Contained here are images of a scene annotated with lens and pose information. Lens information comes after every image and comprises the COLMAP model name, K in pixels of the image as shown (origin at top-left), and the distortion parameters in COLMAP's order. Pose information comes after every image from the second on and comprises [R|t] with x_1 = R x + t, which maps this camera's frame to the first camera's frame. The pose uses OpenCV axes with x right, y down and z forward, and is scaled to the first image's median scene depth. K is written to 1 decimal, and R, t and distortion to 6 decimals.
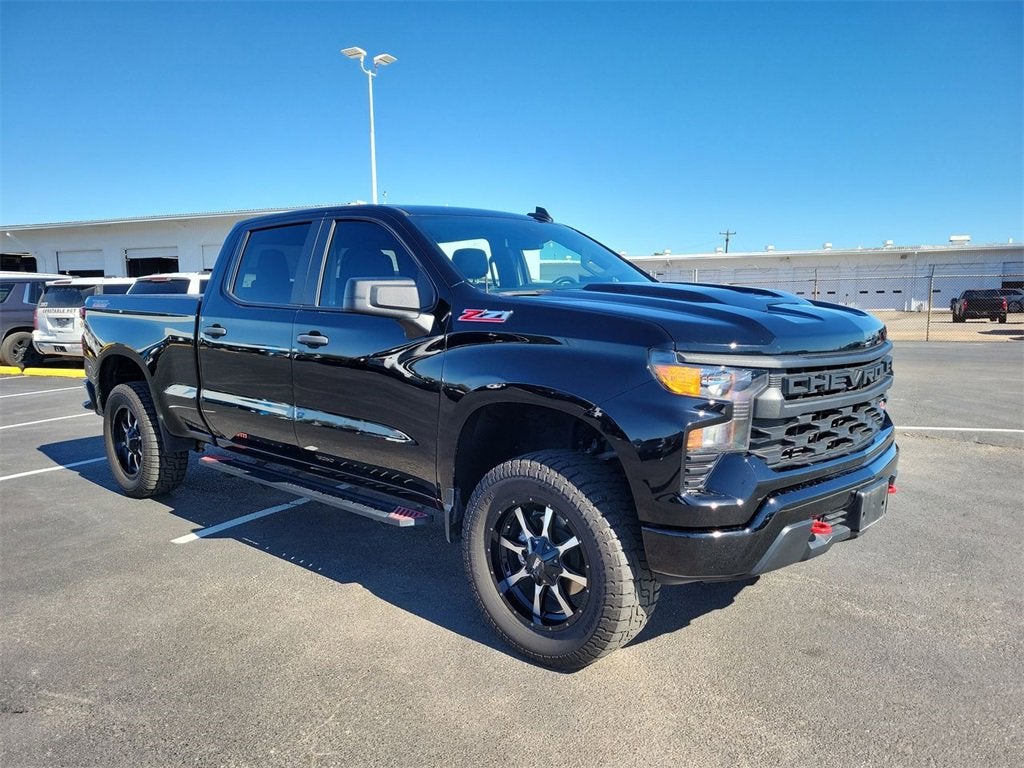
lens RADIAL K [[763.0, 0, 514.9], [0, 763.0, 386.6], [0, 0, 1]] dist [0.033144, 0.000207]
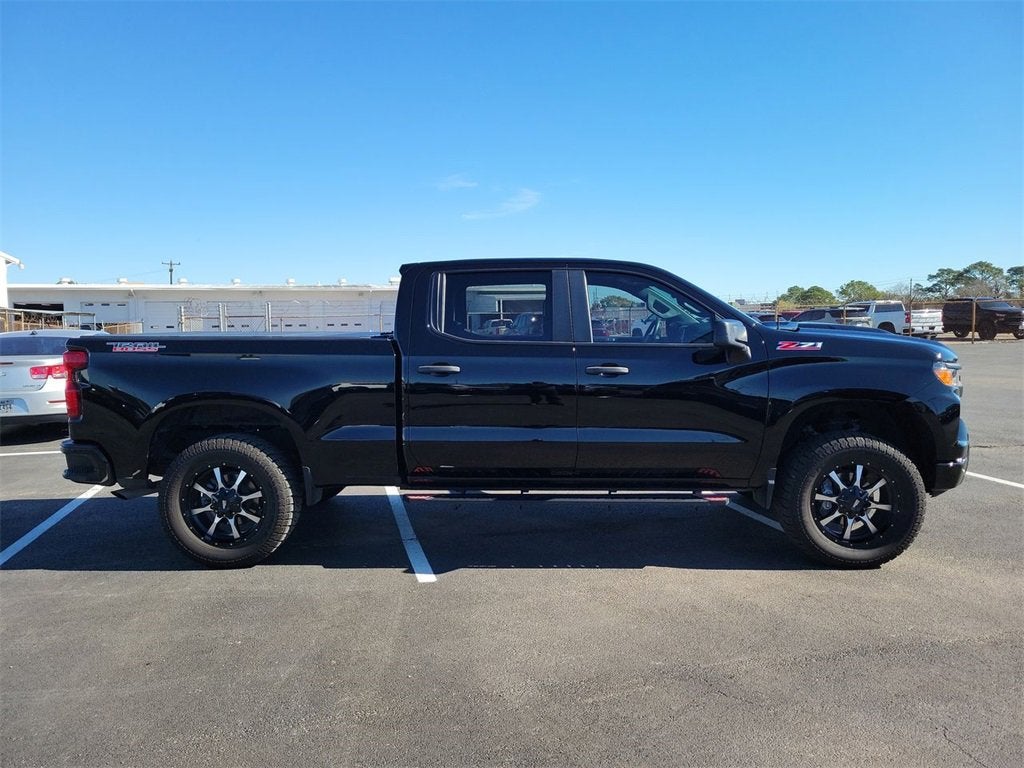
lens RADIAL K [[762.4, 0, 512.0], [0, 762.4, 384.0], [0, 0, 1]] dist [0.035396, -0.001666]
pose [[0.760016, -0.052187, 0.647806, -1.391726], [0.081433, 0.996562, -0.015257, -0.040580], [-0.644782, 0.064348, 0.761653, 0.228066]]
